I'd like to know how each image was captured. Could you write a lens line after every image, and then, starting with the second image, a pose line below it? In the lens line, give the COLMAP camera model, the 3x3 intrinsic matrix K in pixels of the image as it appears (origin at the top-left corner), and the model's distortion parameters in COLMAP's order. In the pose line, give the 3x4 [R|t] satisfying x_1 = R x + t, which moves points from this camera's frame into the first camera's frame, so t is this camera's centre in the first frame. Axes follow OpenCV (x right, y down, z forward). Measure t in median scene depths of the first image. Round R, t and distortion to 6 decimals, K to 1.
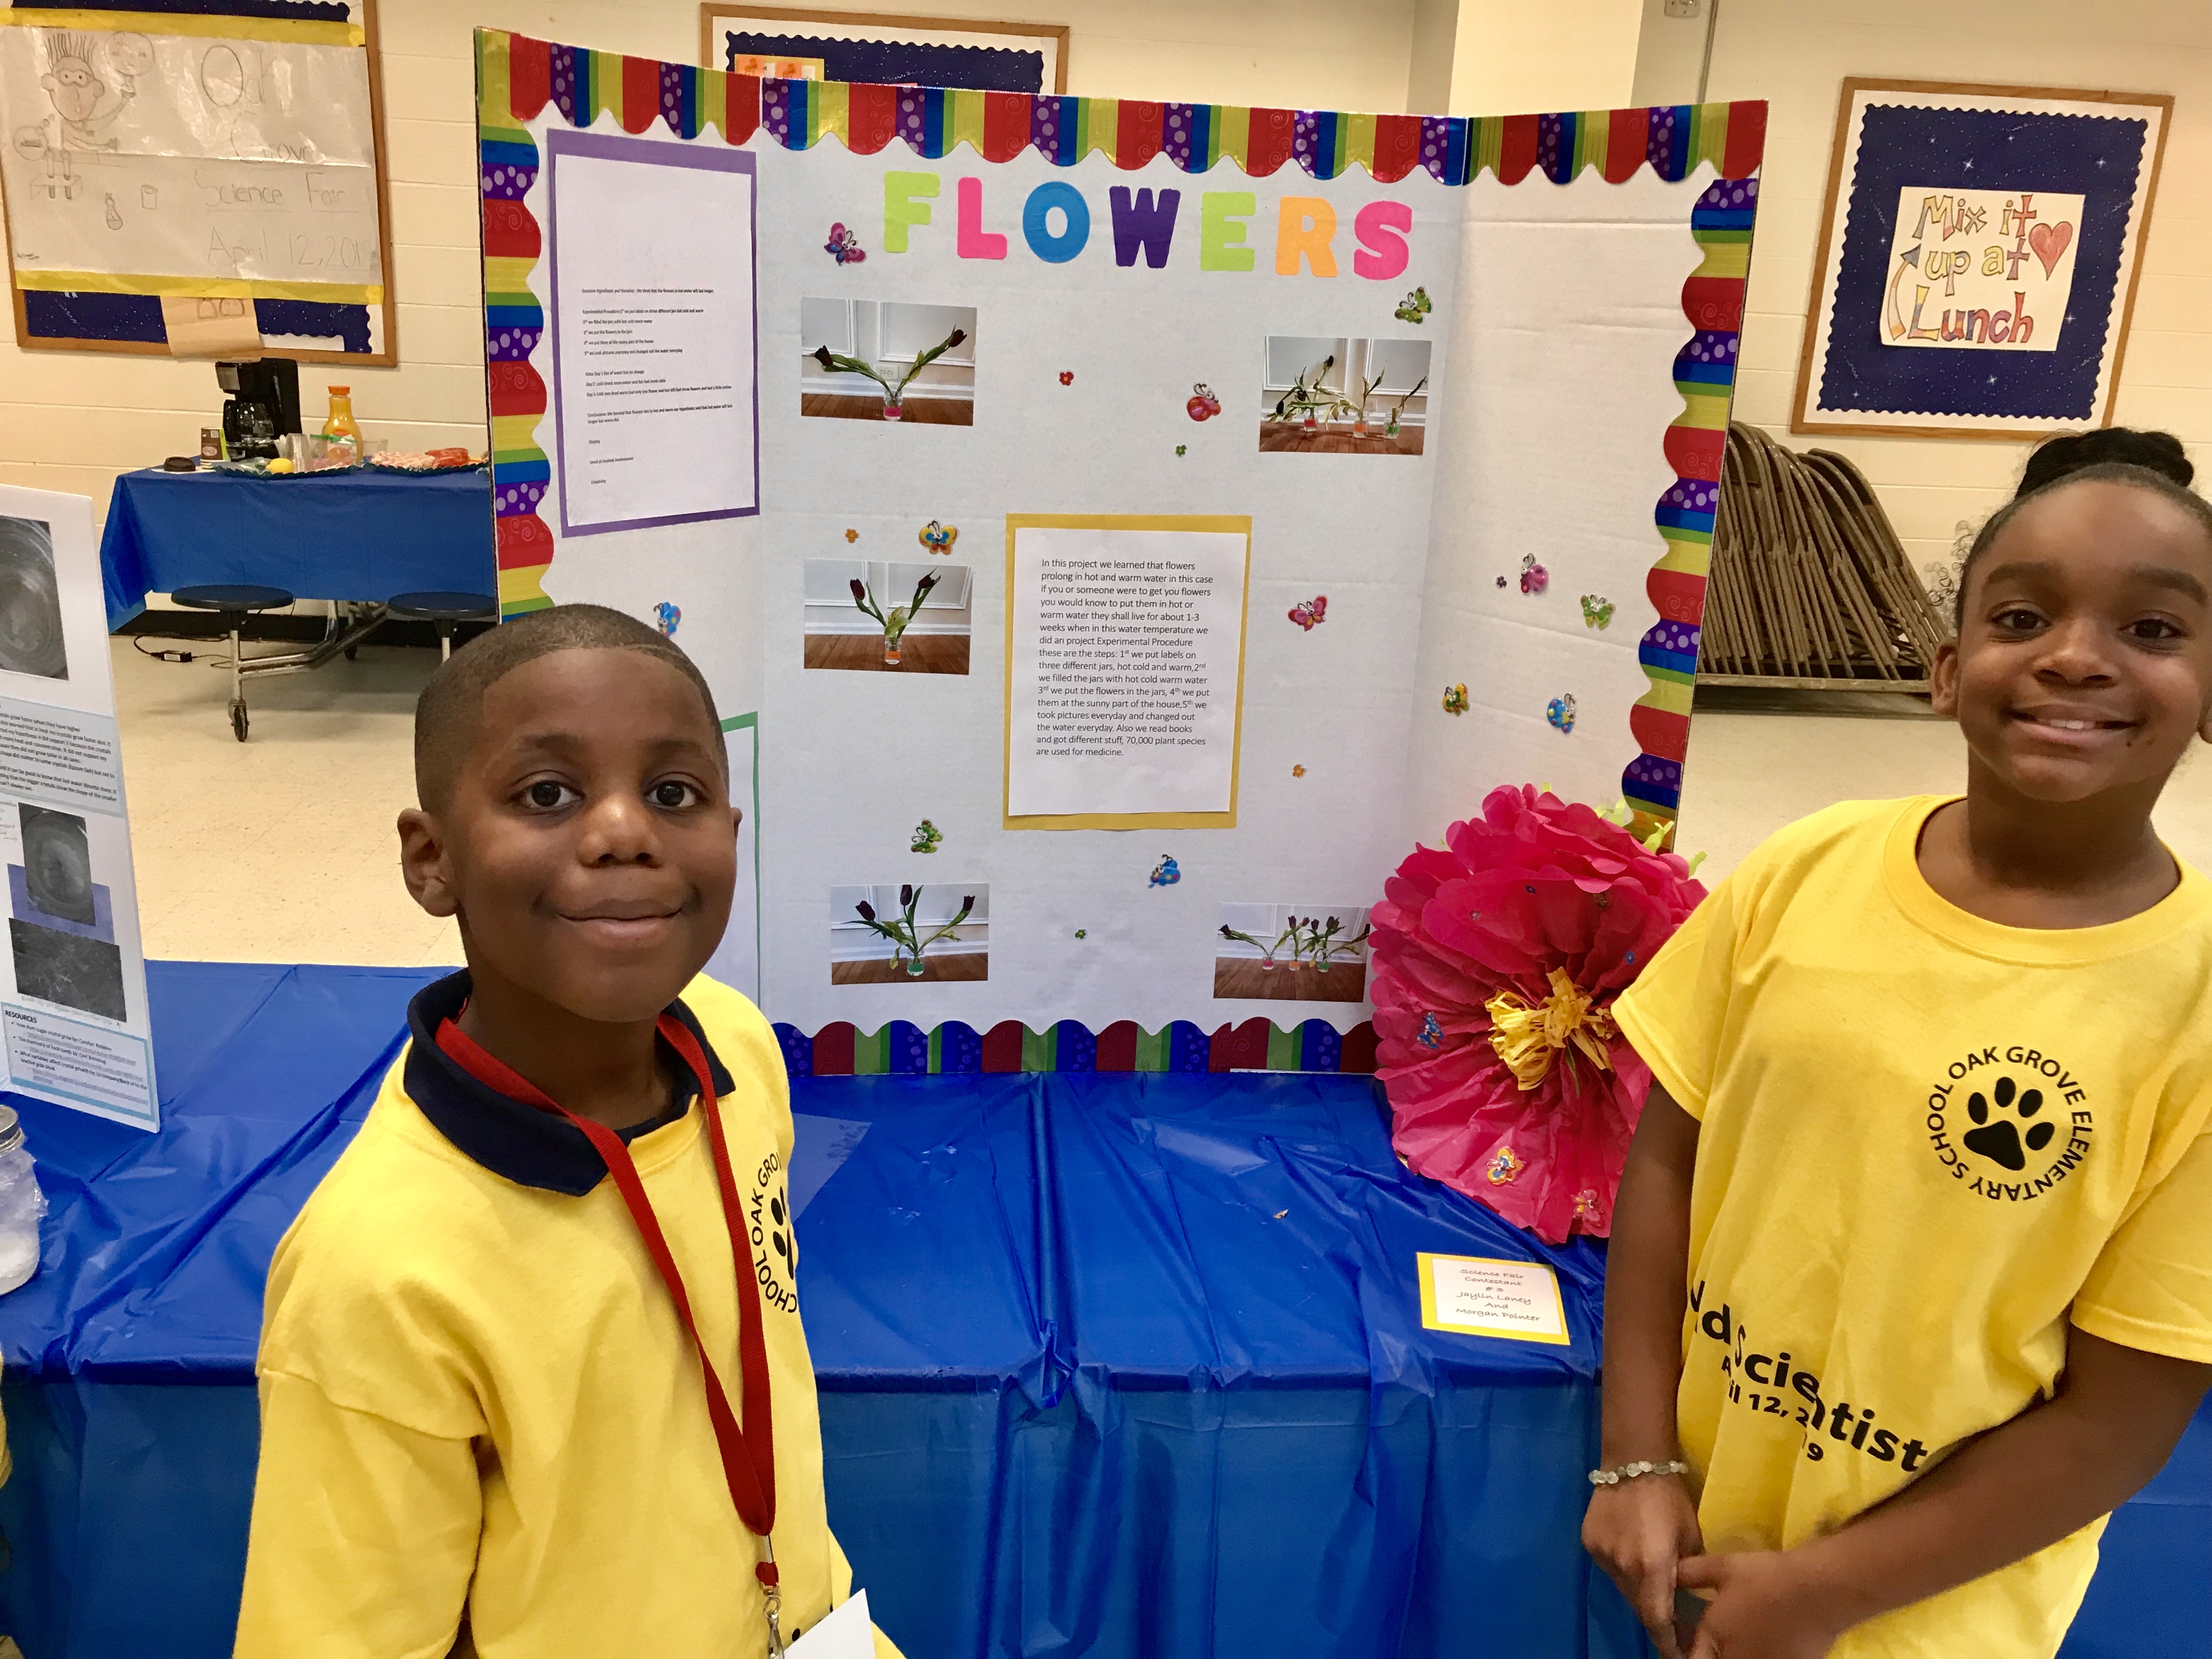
lens RADIAL K [[1792.0, 0, 1106.0], [0, 1792.0, 829.5], [0, 0, 1]] dist [0.014540, 0.003912]
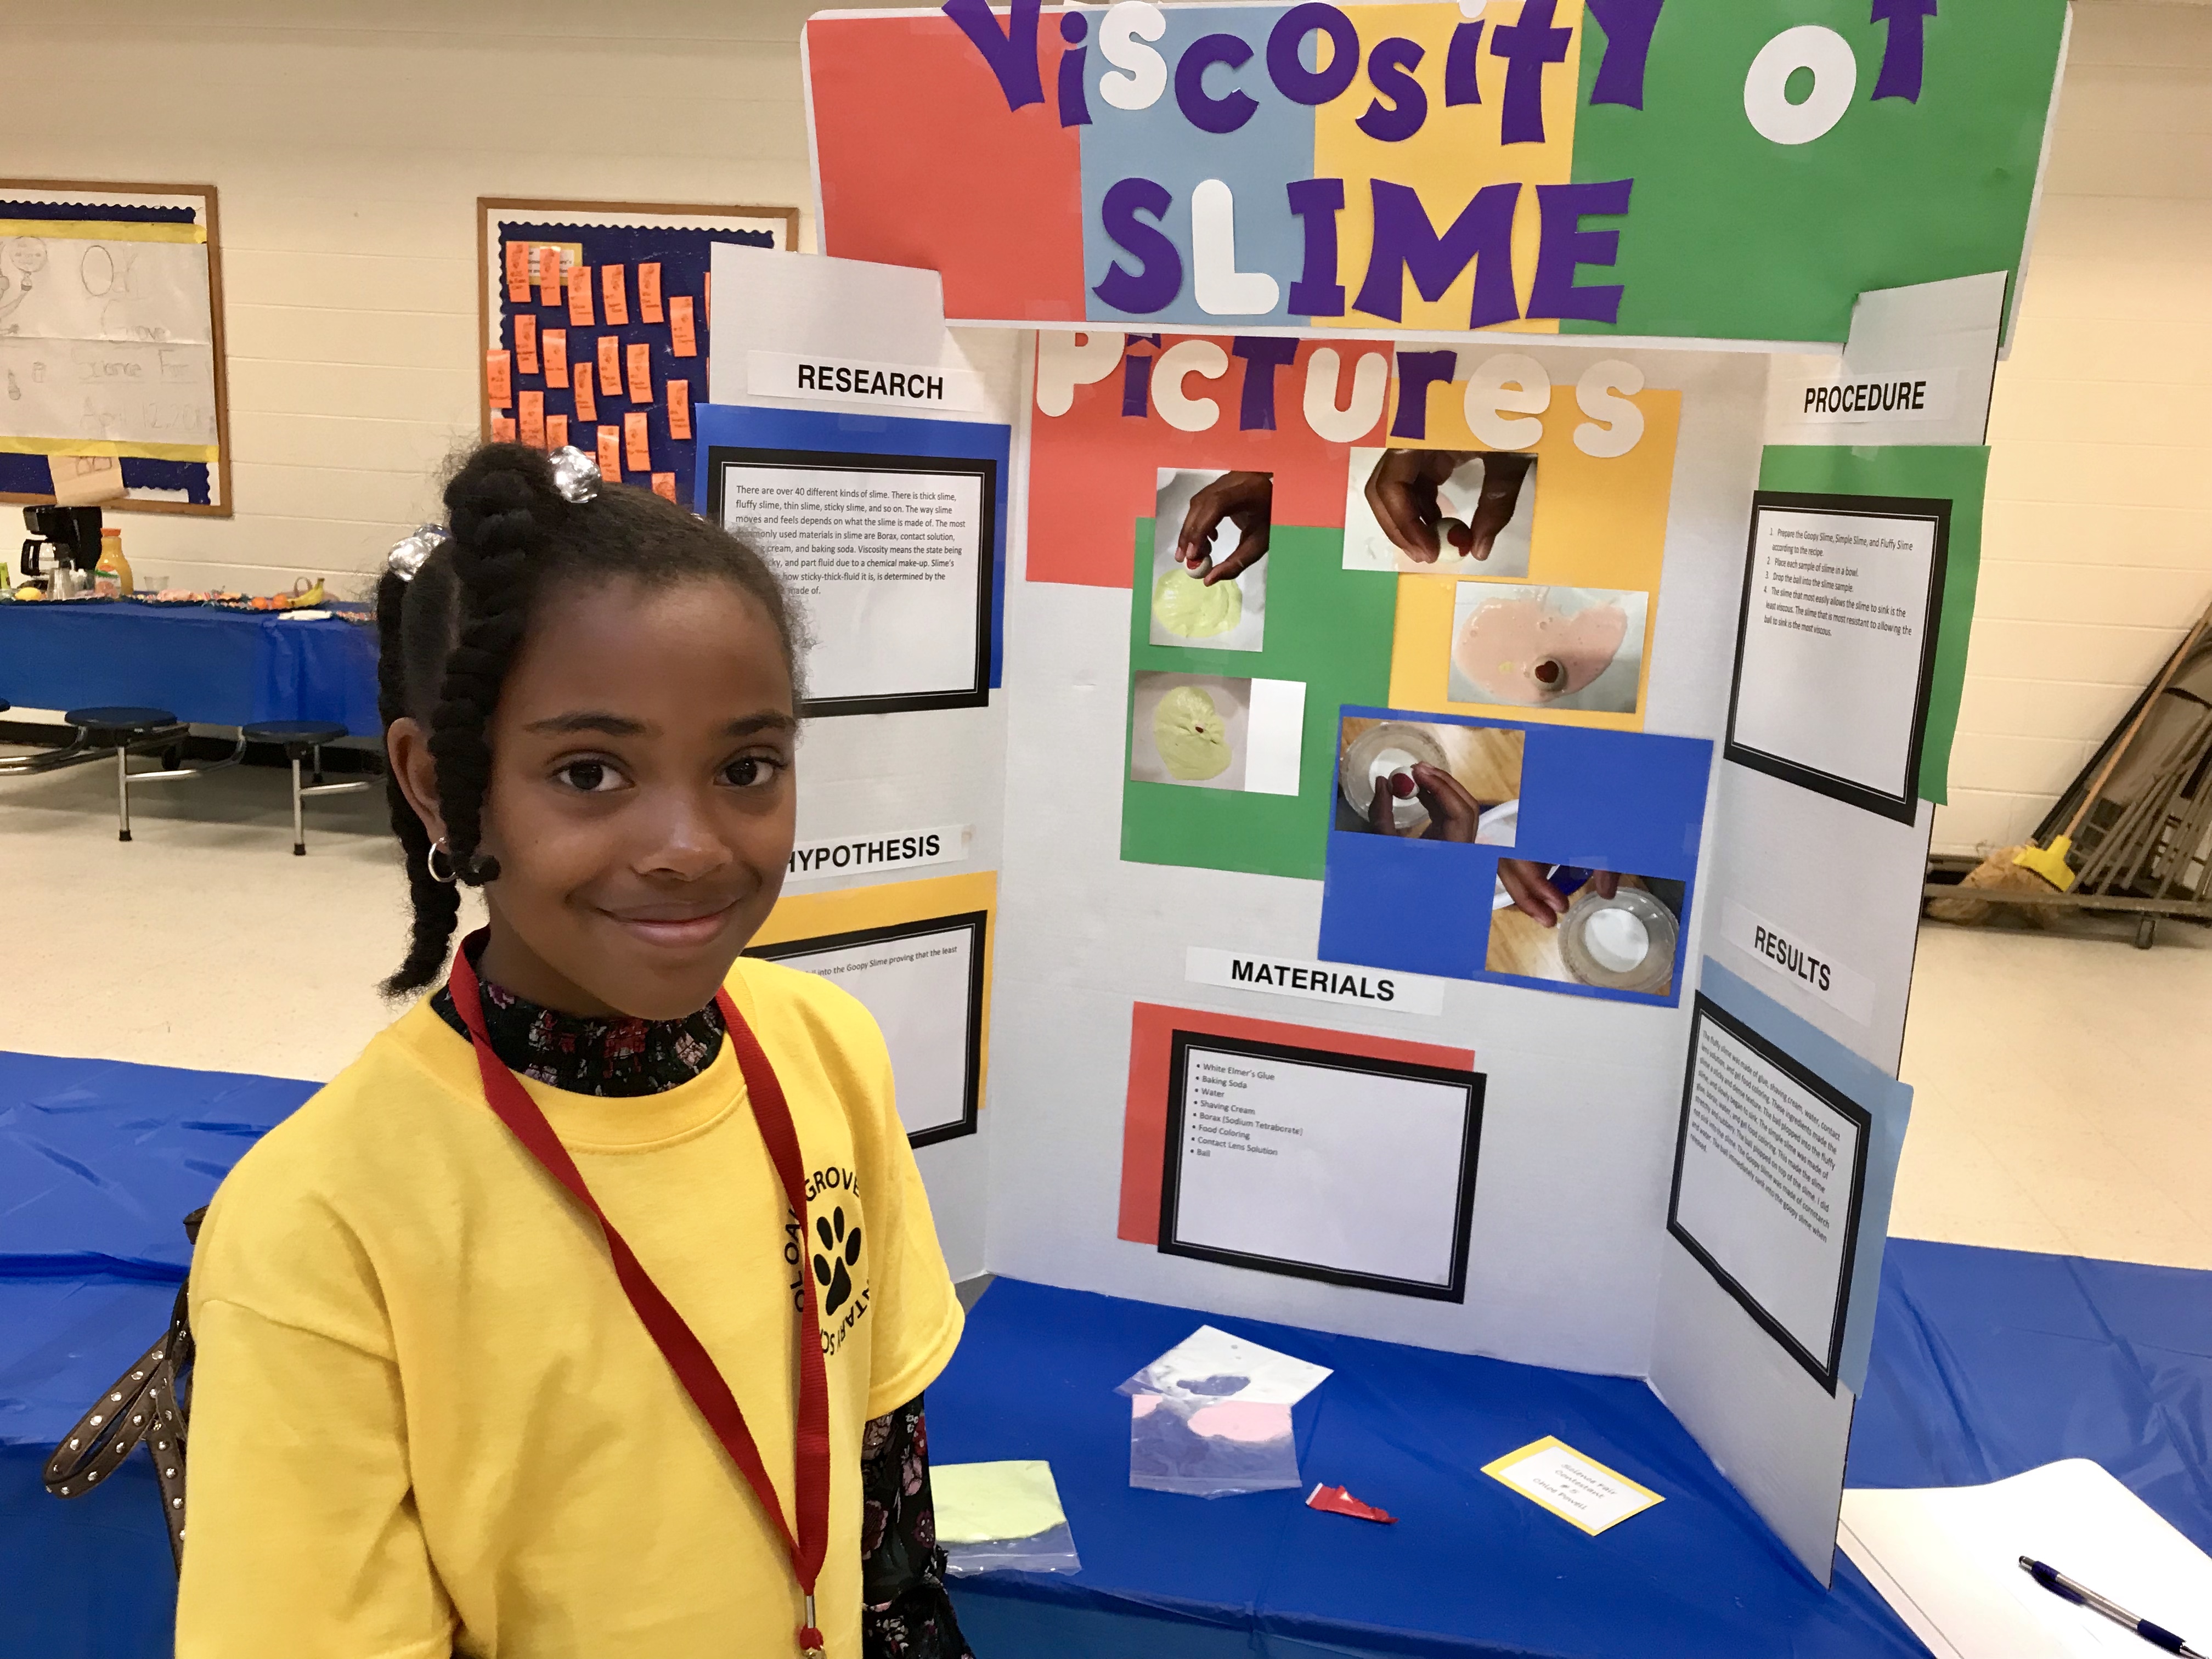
lens RADIAL K [[1792.0, 0, 1106.0], [0, 1792.0, 829.5], [0, 0, 1]] dist [0.014540, 0.003912]
pose [[0.975082, 0.043821, -0.217476, 0.408712], [-0.065700, 0.993363, -0.094414, 0.008515], [0.211895, 0.106349, 0.971489, 0.042178]]
